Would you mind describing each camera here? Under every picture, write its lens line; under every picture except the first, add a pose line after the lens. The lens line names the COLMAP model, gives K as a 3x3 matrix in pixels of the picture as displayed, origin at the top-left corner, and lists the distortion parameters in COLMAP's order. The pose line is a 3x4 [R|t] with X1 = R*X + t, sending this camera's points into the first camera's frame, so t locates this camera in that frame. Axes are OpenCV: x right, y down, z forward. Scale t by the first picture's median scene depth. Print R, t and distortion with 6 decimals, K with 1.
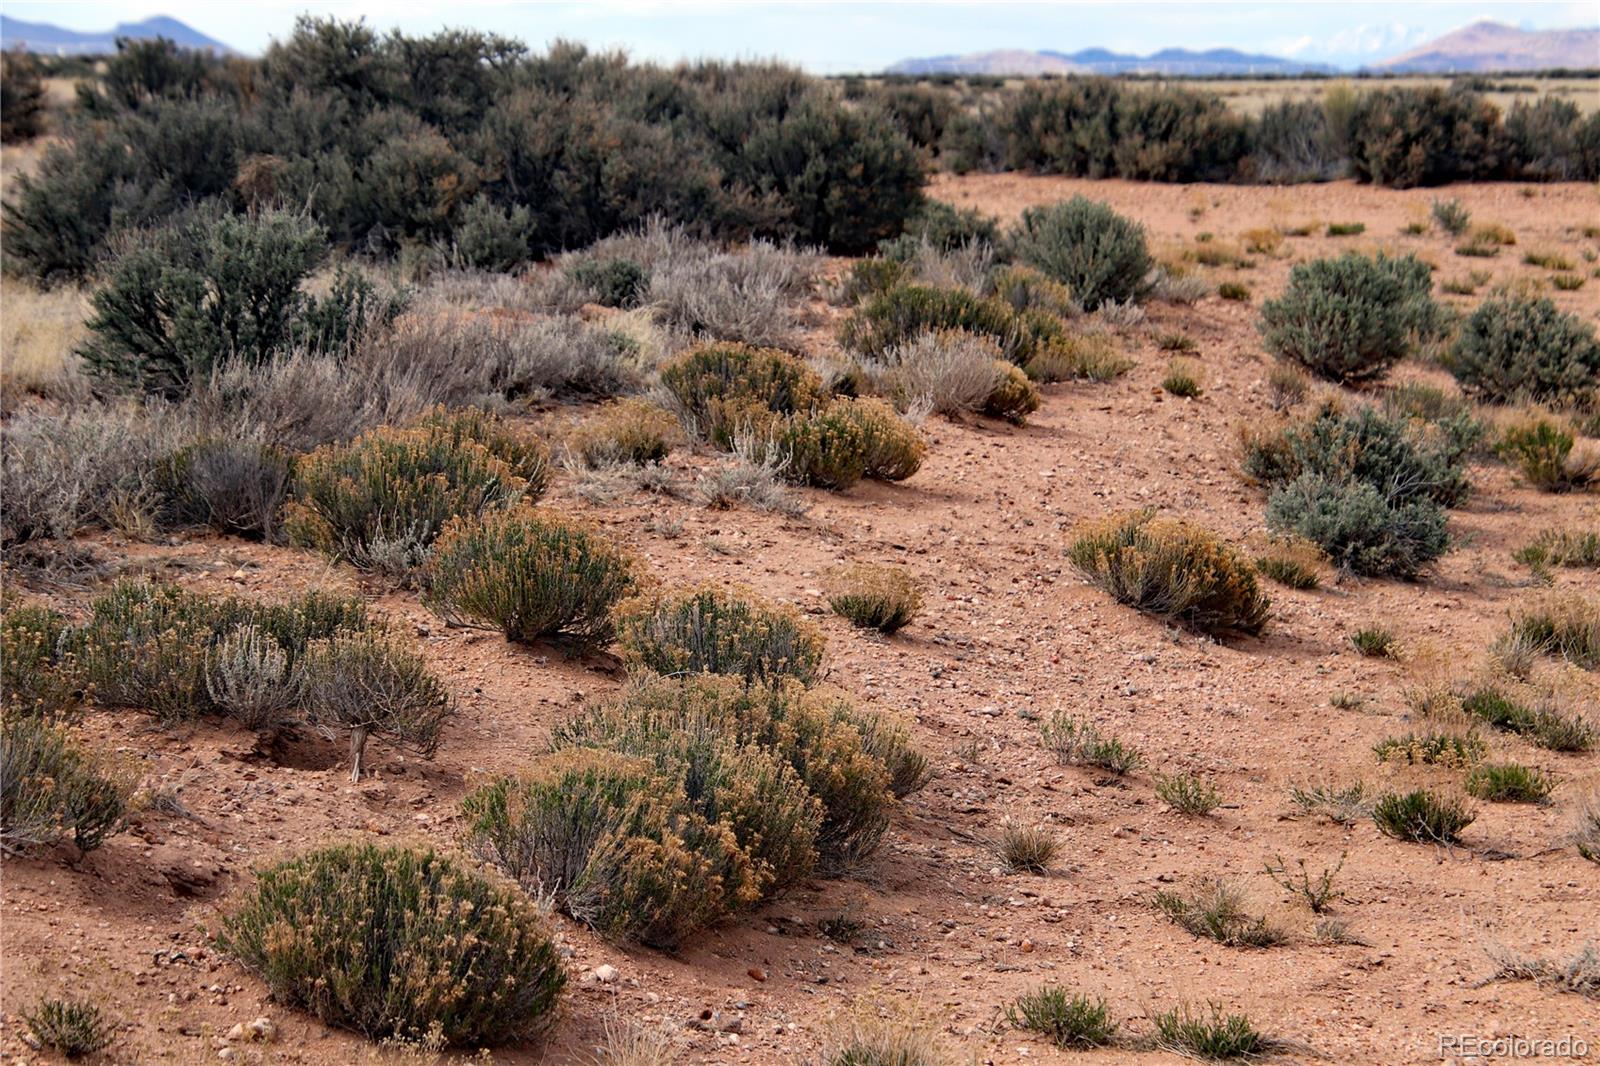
lens RADIAL K [[5336.2, 0, 788.9], [0, 5336.2, 550.2], [0, 0, 1]] dist [1.087692, 0.000000]
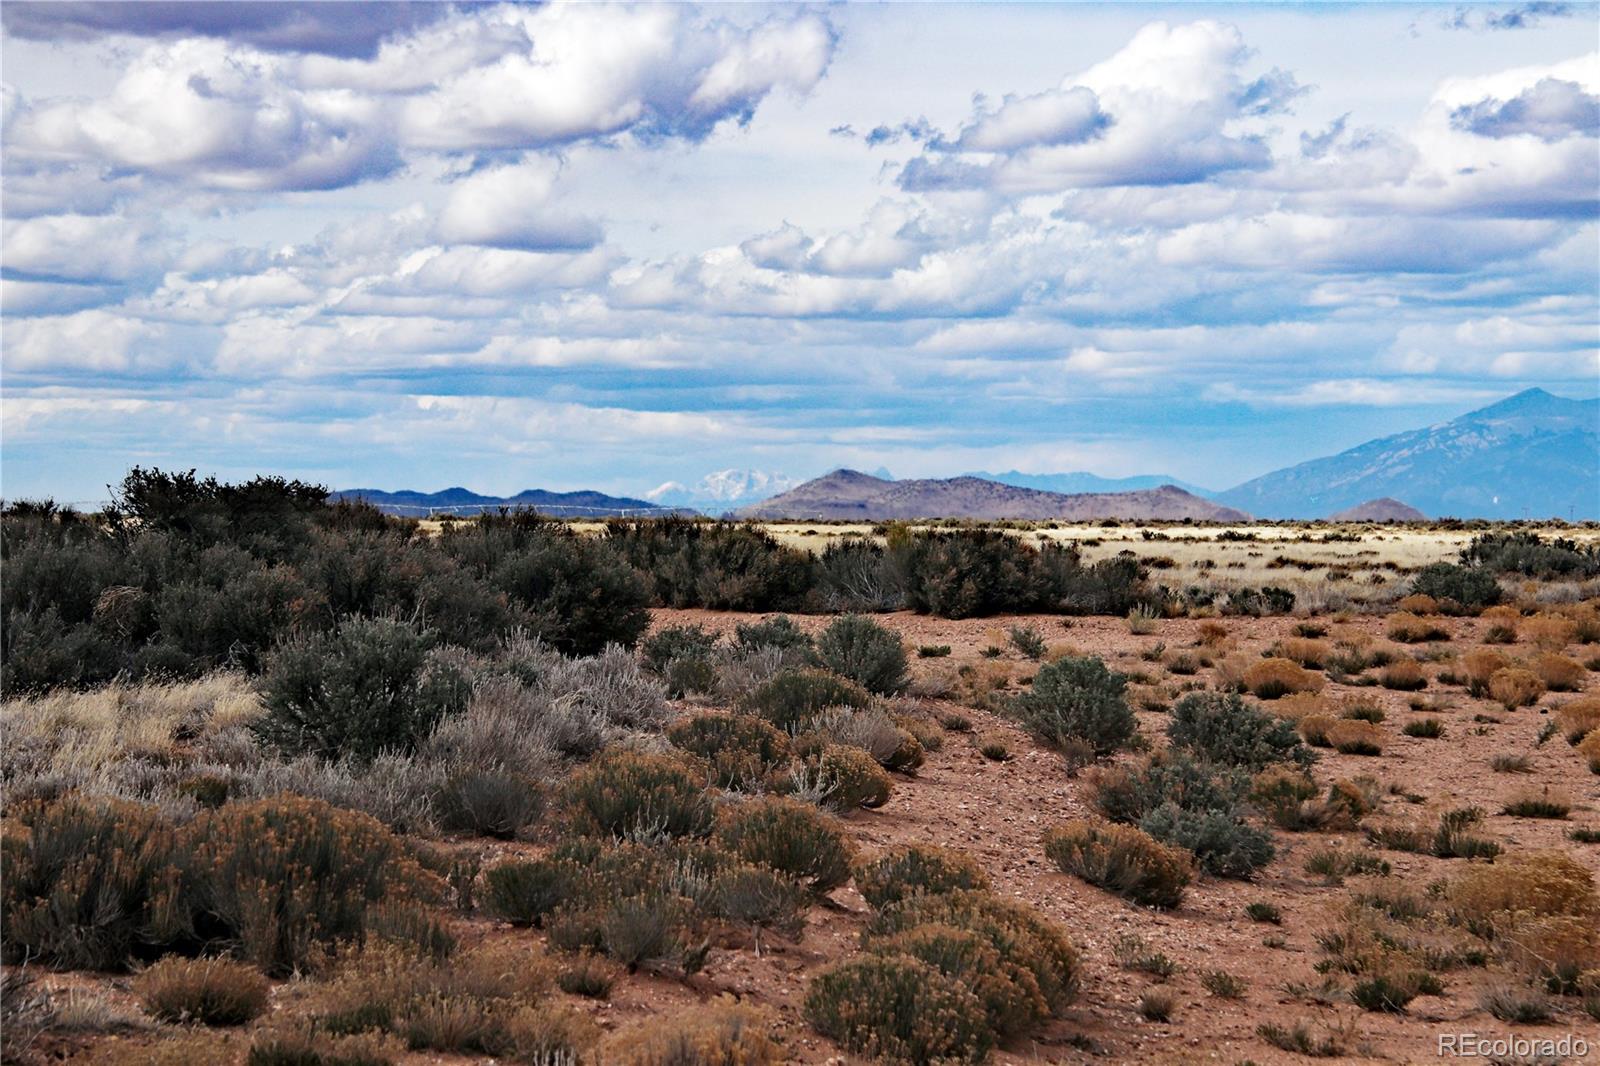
lens RADIAL K [[5578.3, 0, 809.0], [0, 5578.3, 532.4], [0, 0, 1]] dist [1.369490, 0.000000]
pose [[0.992914, -0.003688, 0.118776, -0.108602], [0.013738, 0.996379, -0.083910, 0.023910], [-0.118037, 0.084947, 0.989369, -0.270728]]
